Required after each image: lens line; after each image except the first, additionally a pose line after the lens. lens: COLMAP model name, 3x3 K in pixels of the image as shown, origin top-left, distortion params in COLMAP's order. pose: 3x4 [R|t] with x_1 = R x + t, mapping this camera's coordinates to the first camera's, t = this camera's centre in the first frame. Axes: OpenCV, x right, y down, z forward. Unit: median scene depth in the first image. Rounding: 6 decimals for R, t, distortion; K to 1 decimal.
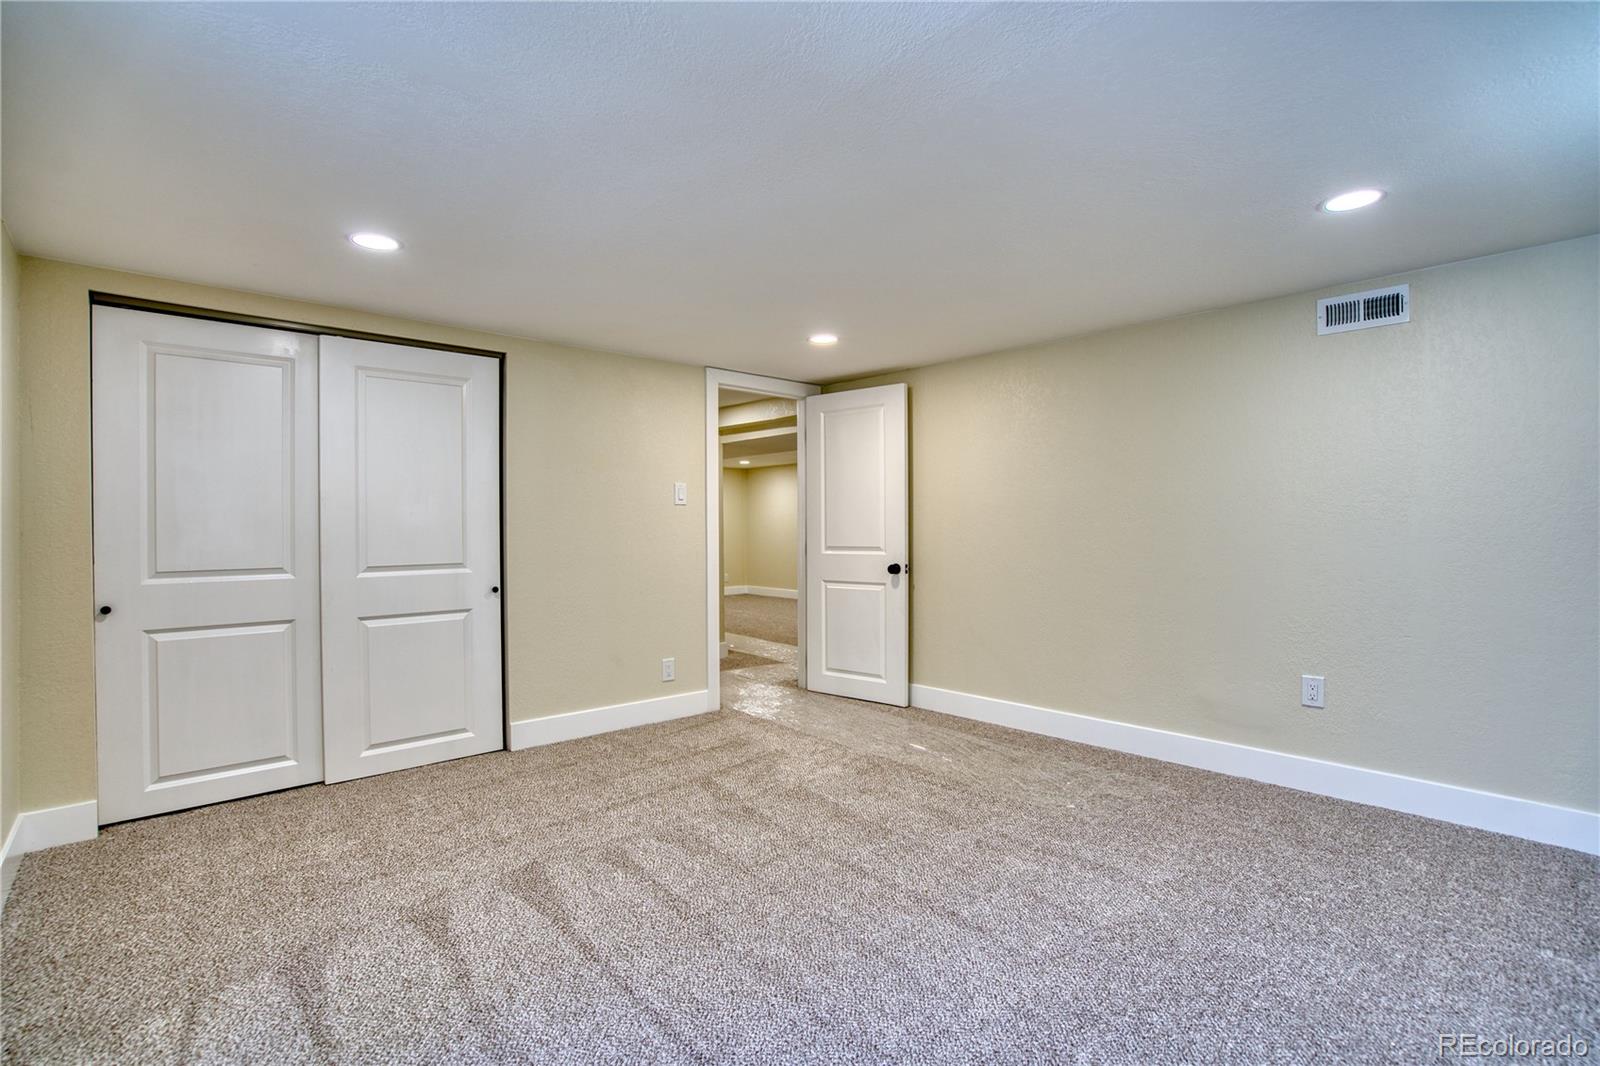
lens RADIAL K [[742.6, 0, 795.8], [0, 742.6, 522.6], [0, 0, 1]] dist [-0.048328, 0.015029]
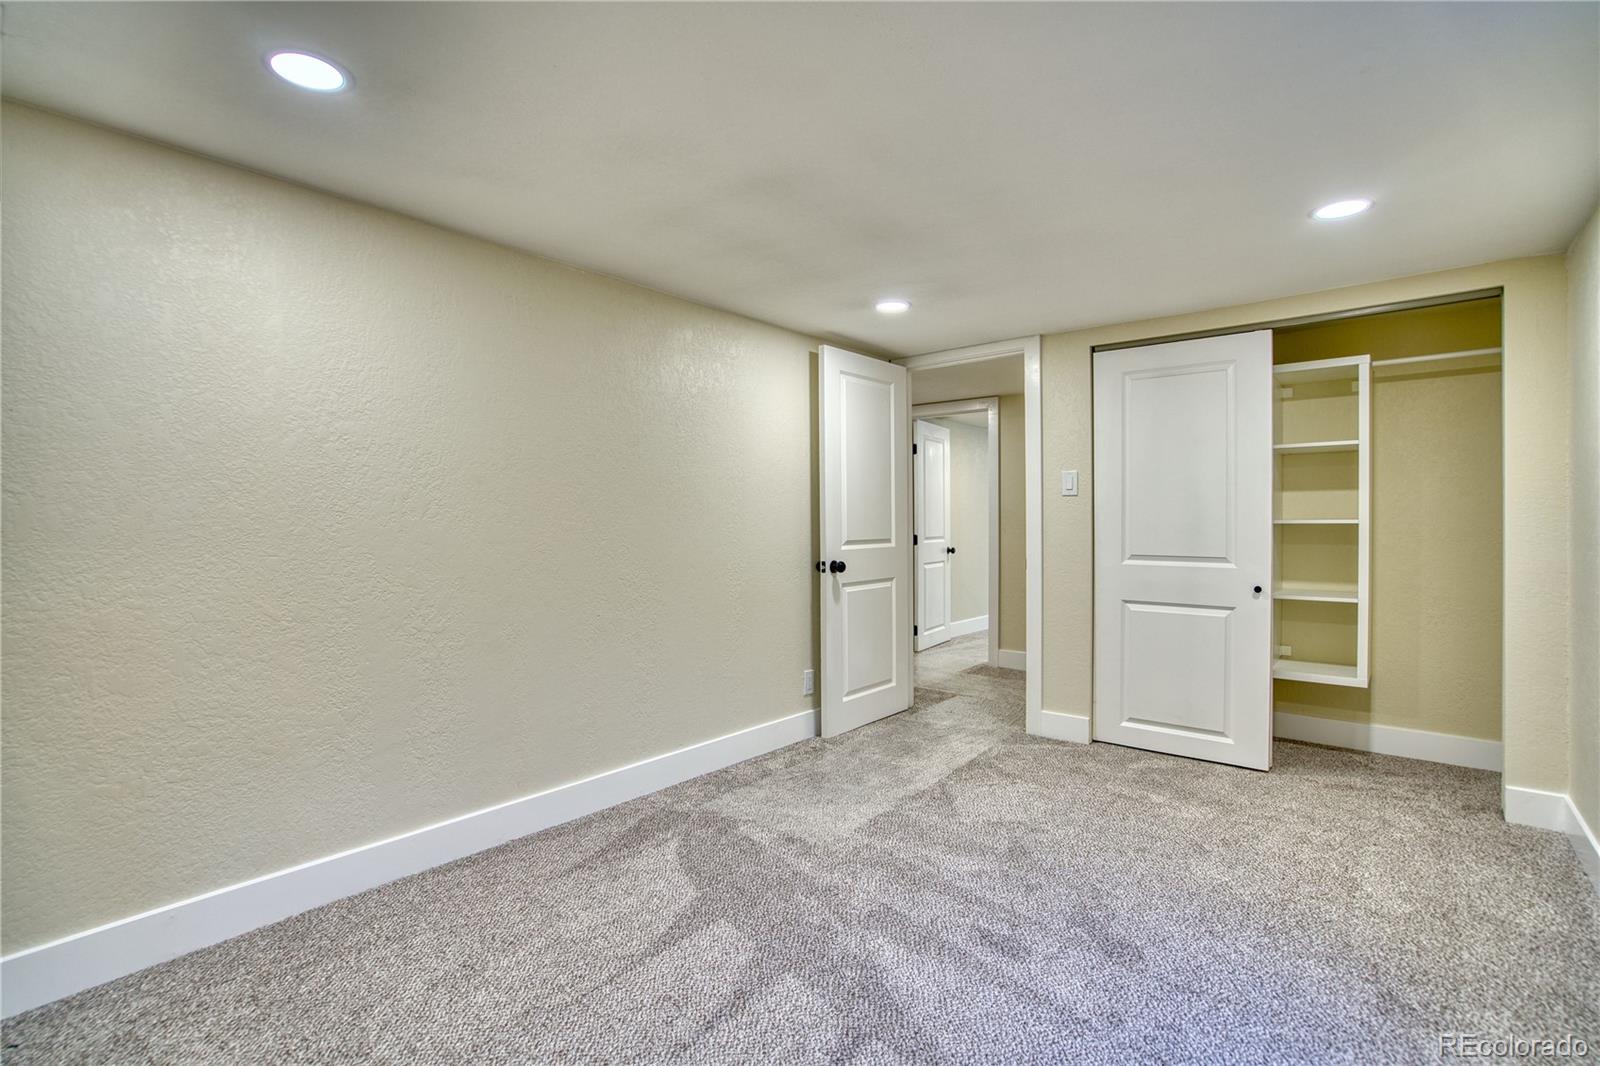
lens RADIAL K [[742.6, 0, 796.4], [0, 742.6, 526.5], [0, 0, 1]] dist [-0.048328, 0.015029]
pose [[0.131781, 0.016308, -0.991145, 0.400938], [-0.002232, 0.999867, 0.016155, 0.001160], [0.991276, 0.000083, 0.131800, 0.329075]]
